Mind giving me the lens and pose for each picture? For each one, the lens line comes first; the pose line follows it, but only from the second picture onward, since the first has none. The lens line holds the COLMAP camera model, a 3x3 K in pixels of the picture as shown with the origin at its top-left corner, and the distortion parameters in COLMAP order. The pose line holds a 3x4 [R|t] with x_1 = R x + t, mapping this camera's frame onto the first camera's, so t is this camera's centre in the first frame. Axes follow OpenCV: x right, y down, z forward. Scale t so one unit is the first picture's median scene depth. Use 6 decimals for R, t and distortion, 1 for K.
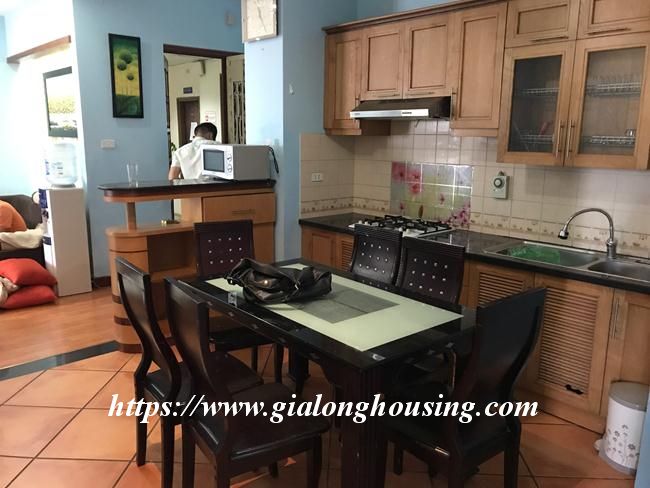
lens RADIAL K [[533.3, 0, 324.7], [0, 533.3, 247.2], [0, 0, 1]] dist [0.009585, 0.002901]
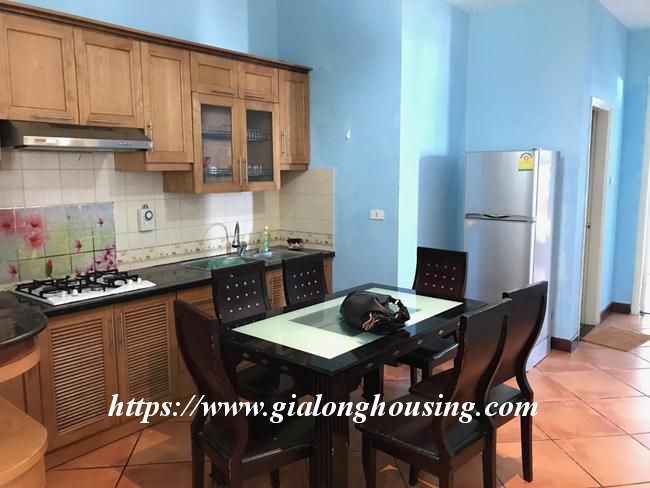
lens RADIAL K [[533.3, 0, 324.4], [0, 533.3, 239.9], [0, 0, 1]] dist [0.009585, 0.002901]
pose [[-0.152816, -0.136928, 0.978723, -0.719973], [0.211182, 0.962954, 0.167696, -0.173972], [-0.965427, 0.232316, -0.118238, 0.803359]]
